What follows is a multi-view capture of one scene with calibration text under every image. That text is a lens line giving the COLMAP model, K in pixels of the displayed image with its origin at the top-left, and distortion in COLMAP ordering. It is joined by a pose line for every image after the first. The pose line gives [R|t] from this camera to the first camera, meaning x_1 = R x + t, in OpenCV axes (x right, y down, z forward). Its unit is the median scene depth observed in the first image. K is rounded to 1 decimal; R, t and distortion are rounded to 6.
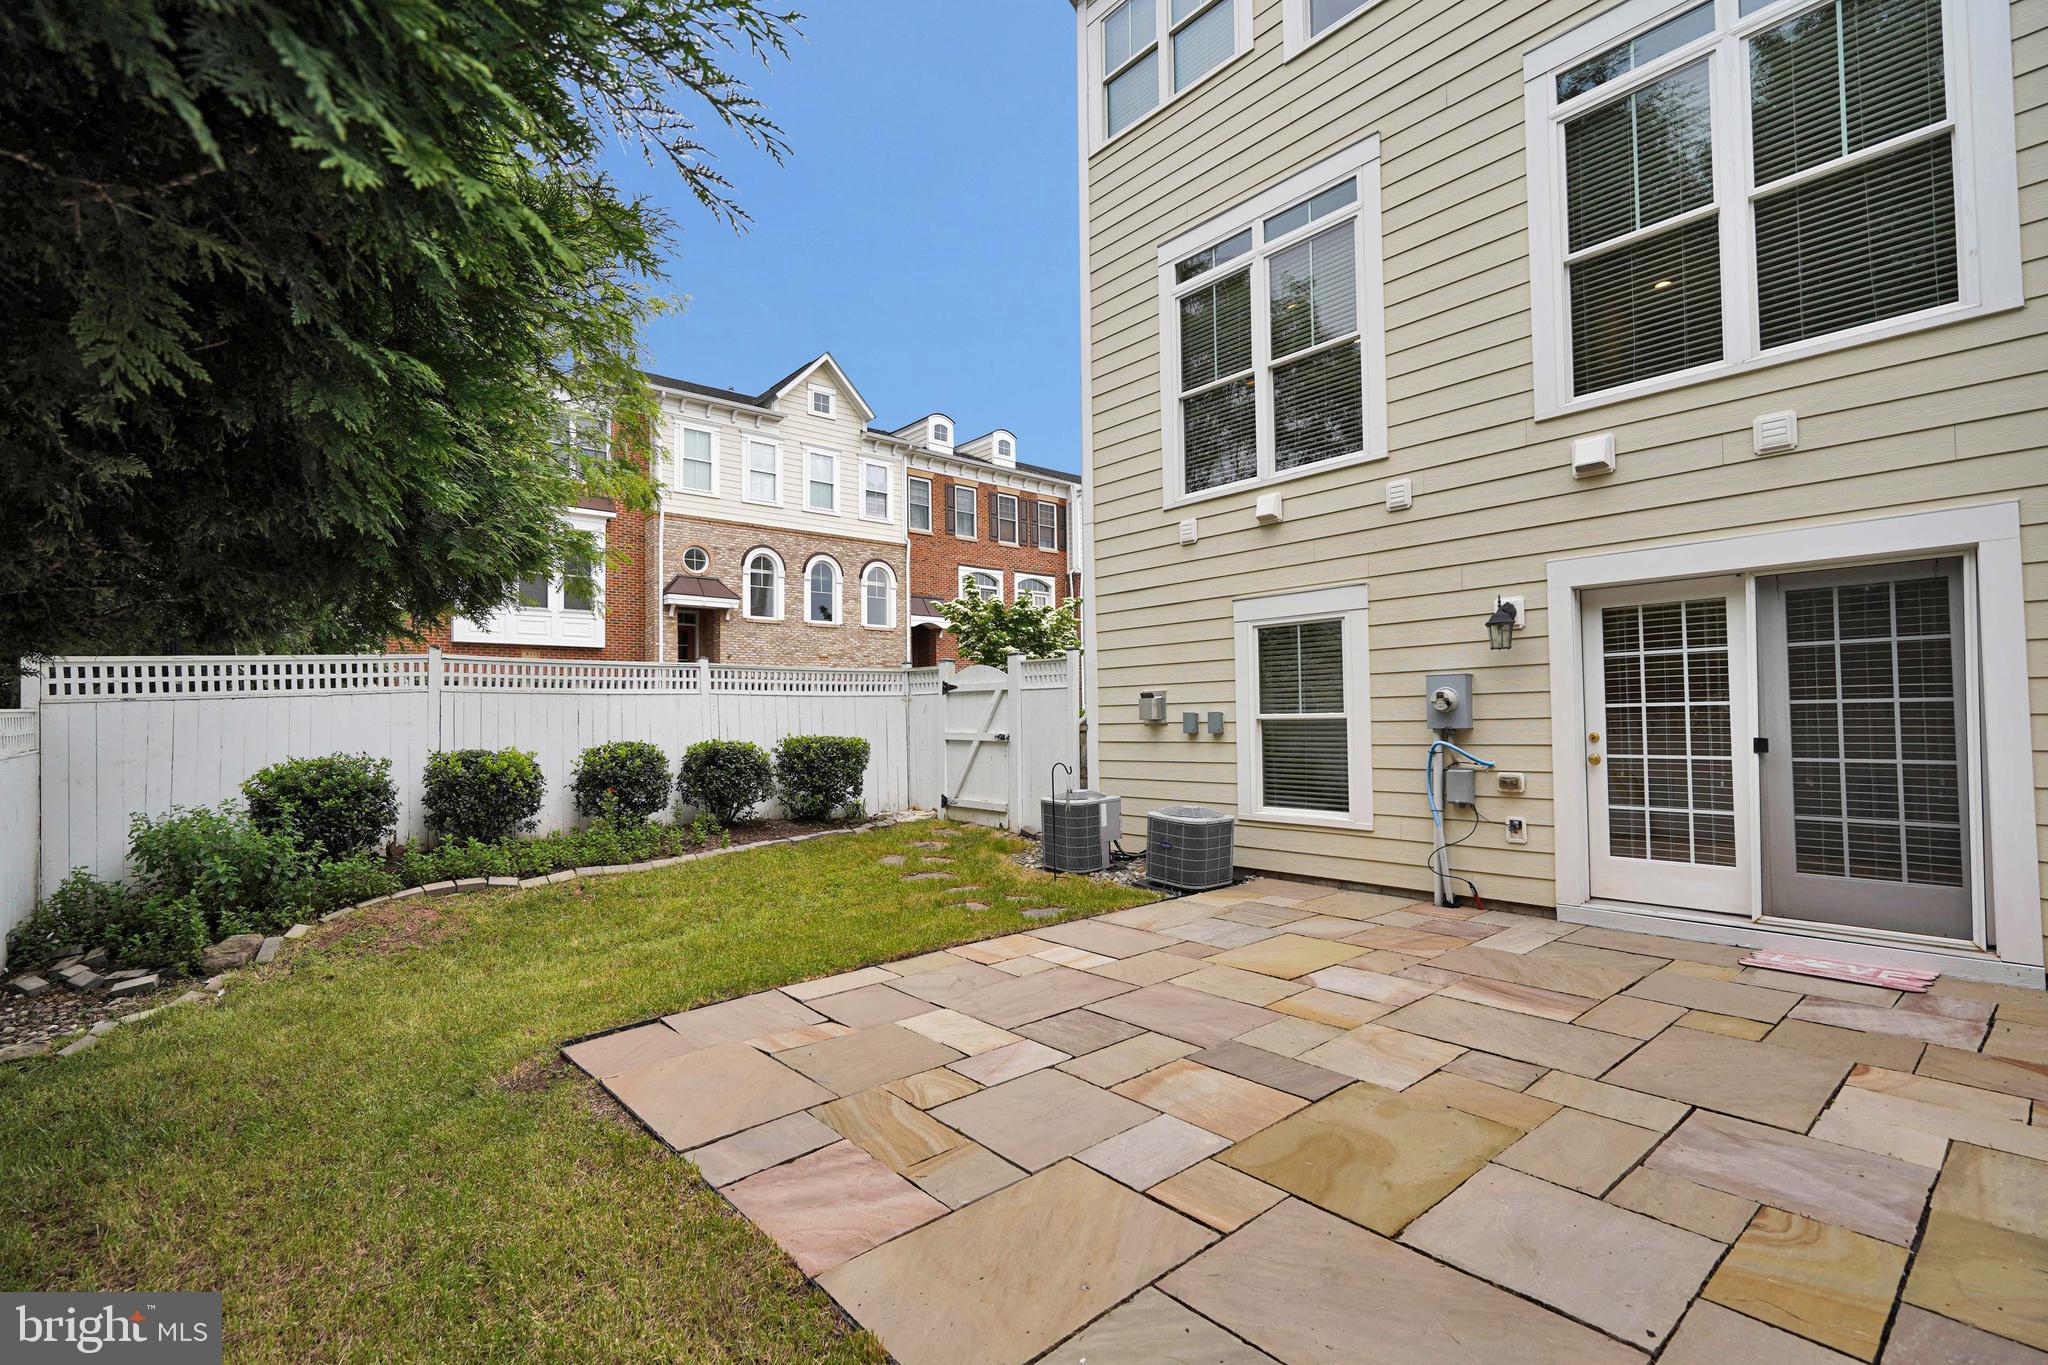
lens RADIAL K [[920.3, 0, 1027.7], [0, 920.3, 687.3], [0, 0, 1]] dist [-0.001822, 0.003794]
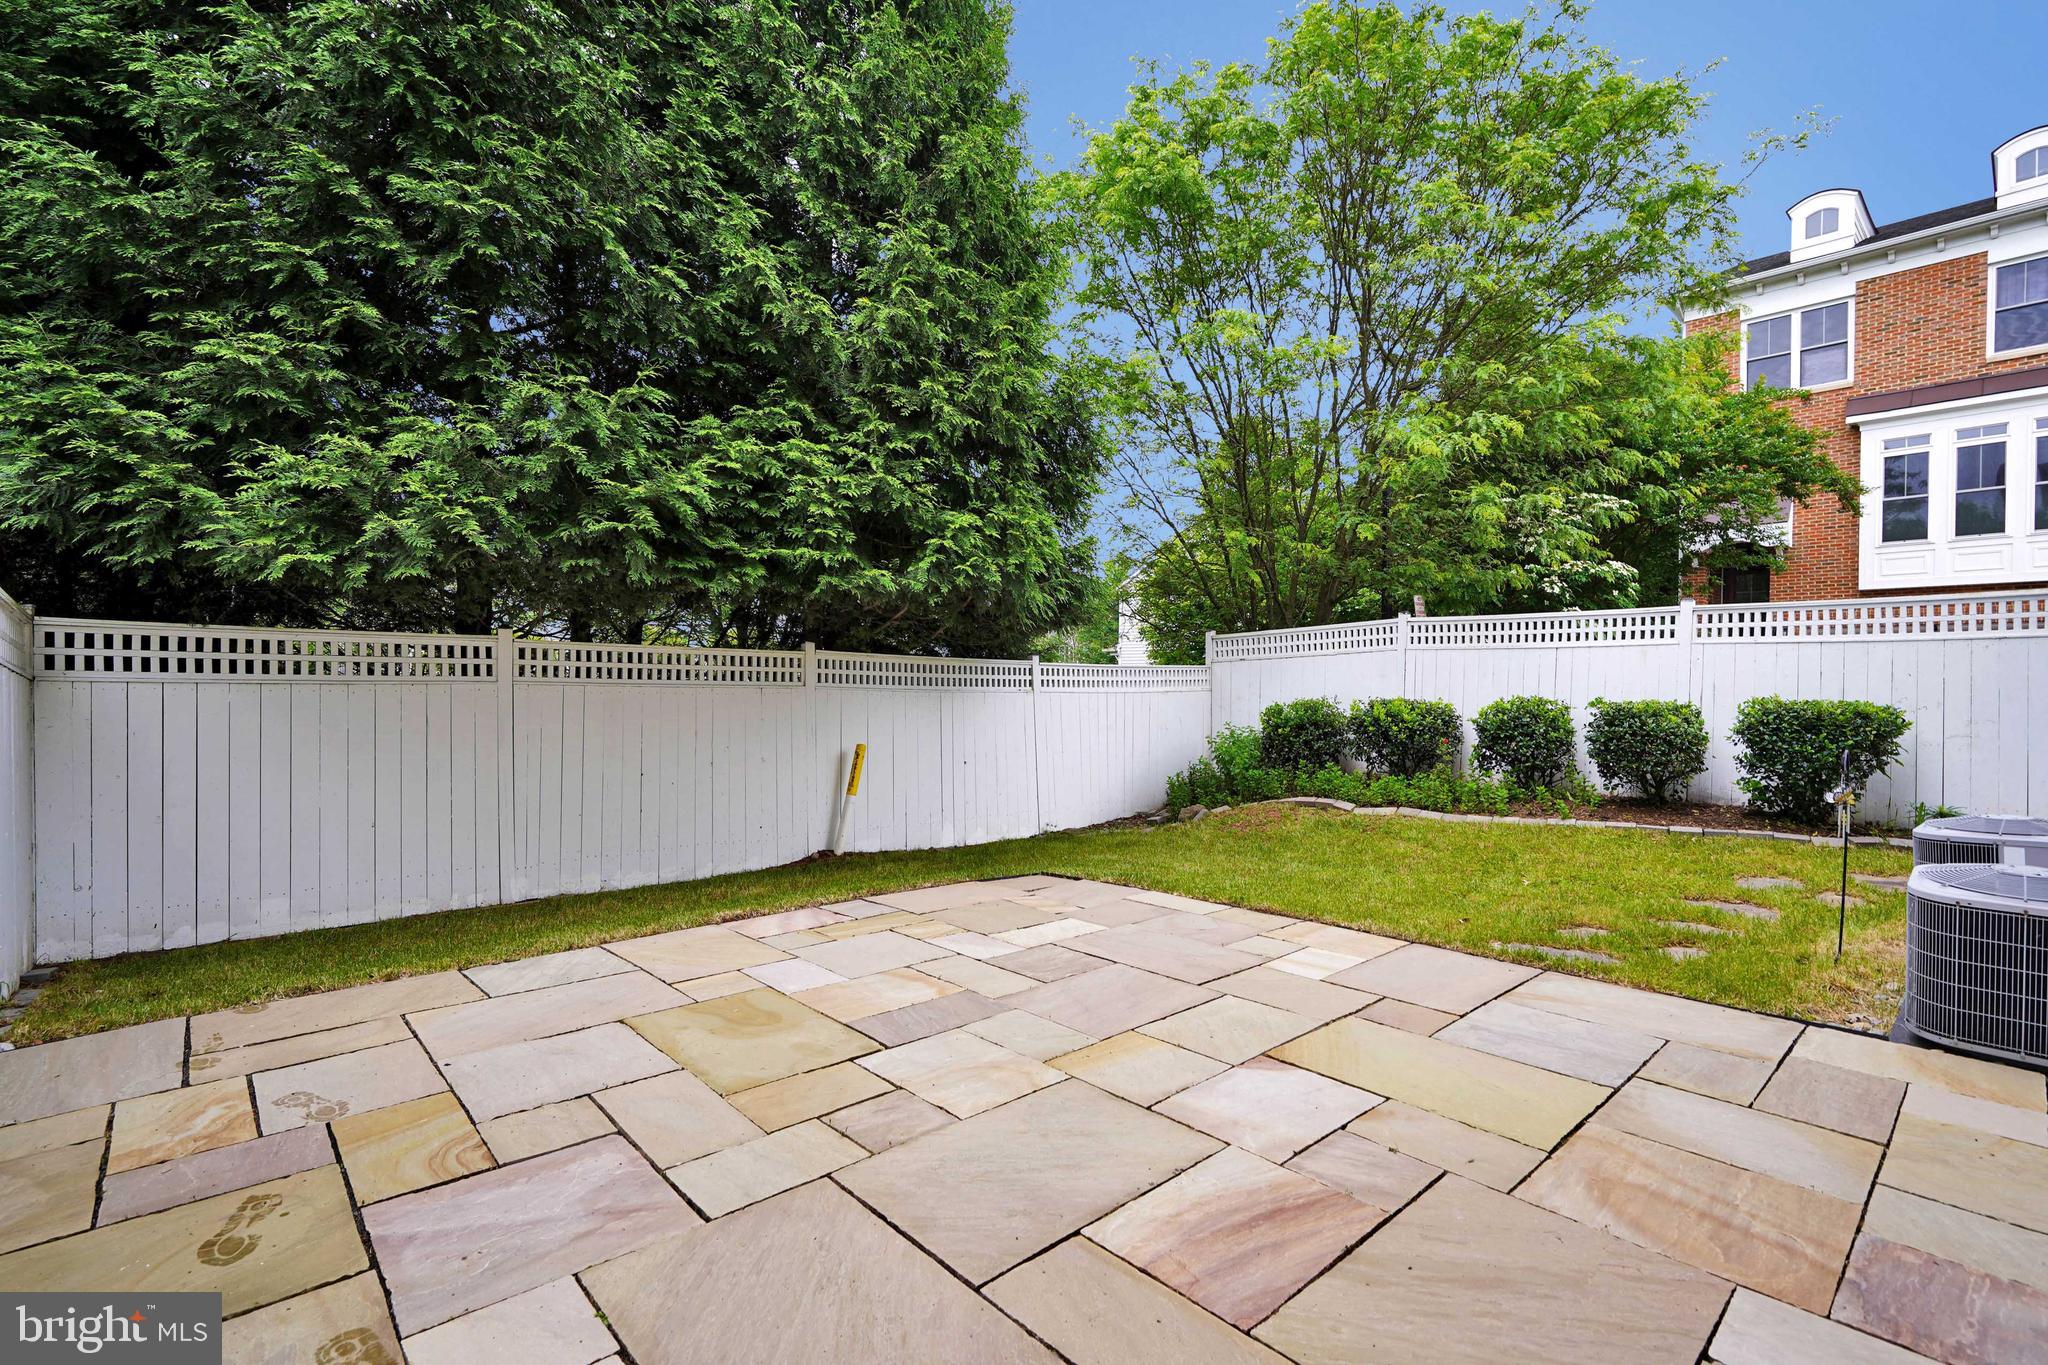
lens RADIAL K [[920.3, 0, 1027.7], [0, 920.3, 687.3], [0, 0, 1]] dist [-0.001822, 0.003794]
pose [[0.032574, 0.013081, -0.999384, 0.789115], [0.025628, 0.999575, 0.013919, 0.034338], [0.999141, -0.026066, 0.032225, 0.687977]]
